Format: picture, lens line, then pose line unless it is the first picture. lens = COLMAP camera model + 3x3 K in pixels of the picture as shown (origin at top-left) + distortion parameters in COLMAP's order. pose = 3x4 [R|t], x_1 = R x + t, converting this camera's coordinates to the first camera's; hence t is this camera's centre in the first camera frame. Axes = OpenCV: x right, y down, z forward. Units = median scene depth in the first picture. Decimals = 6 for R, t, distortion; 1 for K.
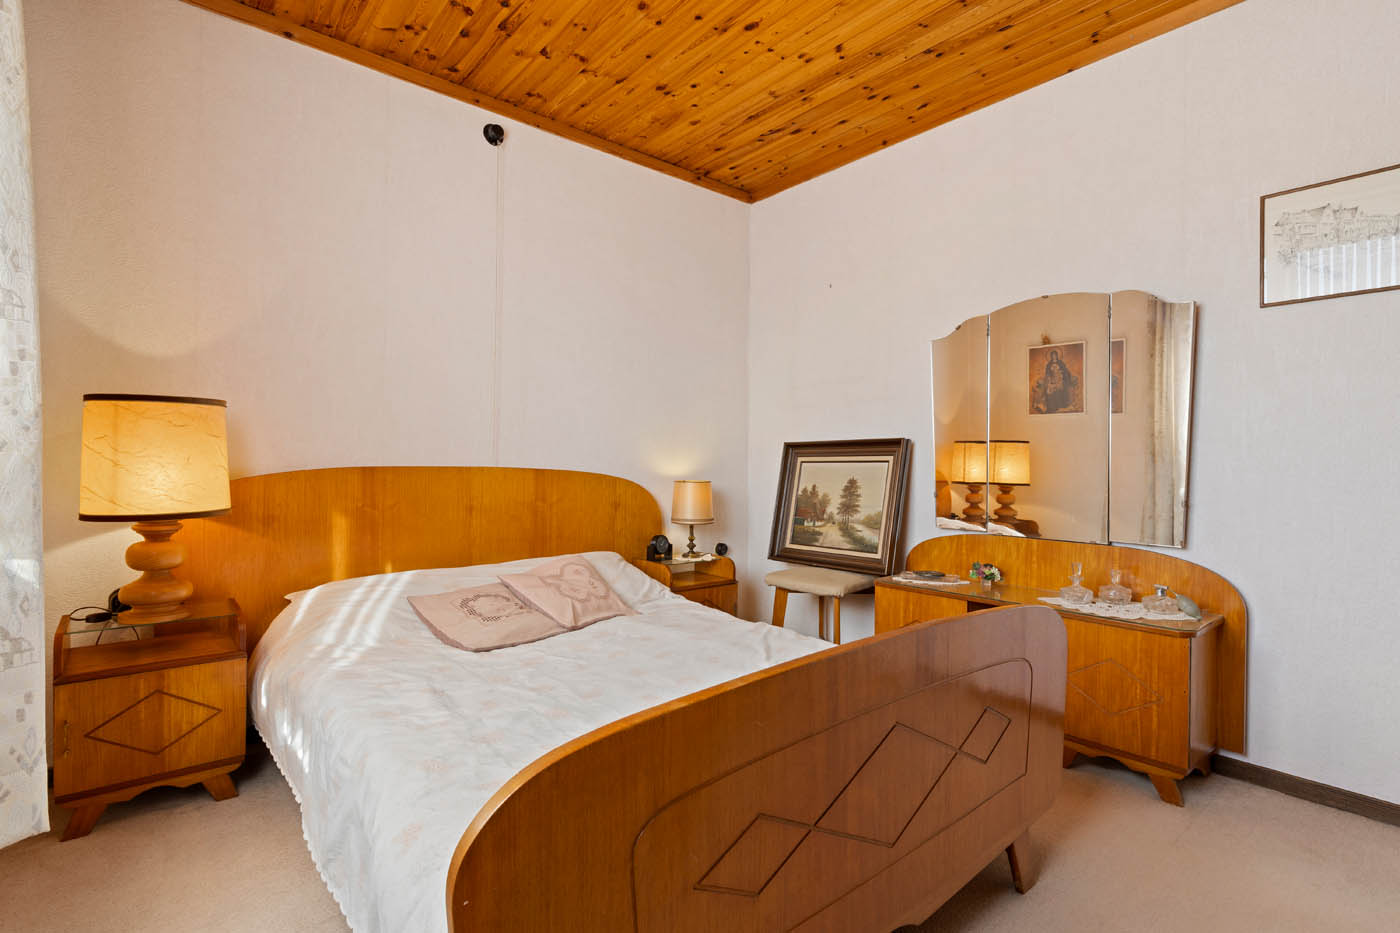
lens RADIAL K [[670.5, 0, 708.0], [0, 670.5, 467.8], [0, 0, 1]] dist [-0.006779, -0.001020]
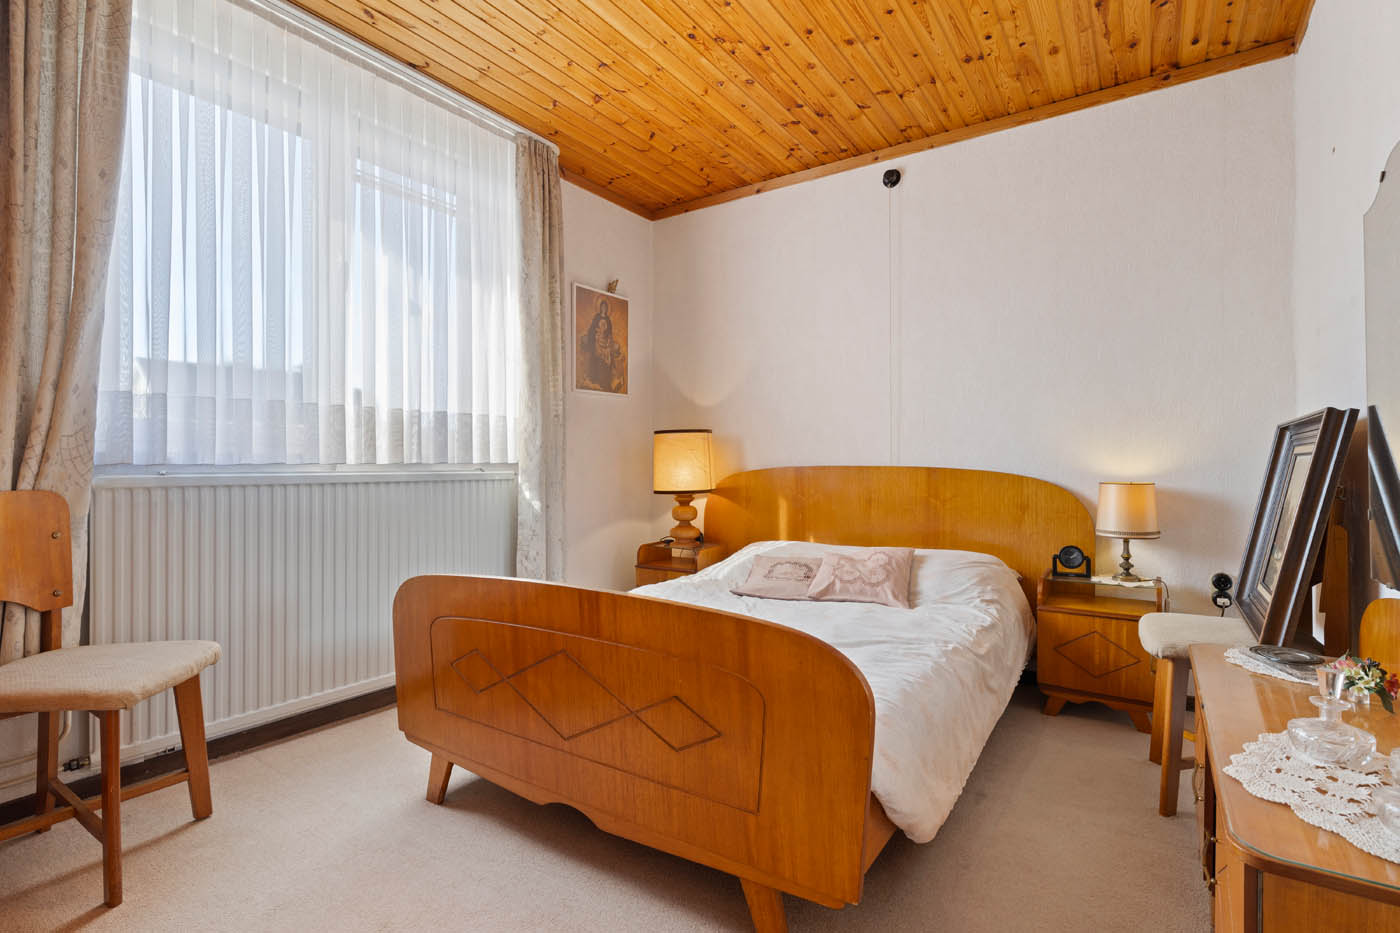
lens RADIAL K [[670.5, 0, 709.7], [0, 670.5, 466.8], [0, 0, 1]] dist [-0.006779, -0.001020]
pose [[0.264416, -0.005316, -0.964394, 0.723068], [0.001835, 0.999986, -0.005009, 0.005511], [0.964407, -0.000445, 0.264422, 0.399343]]
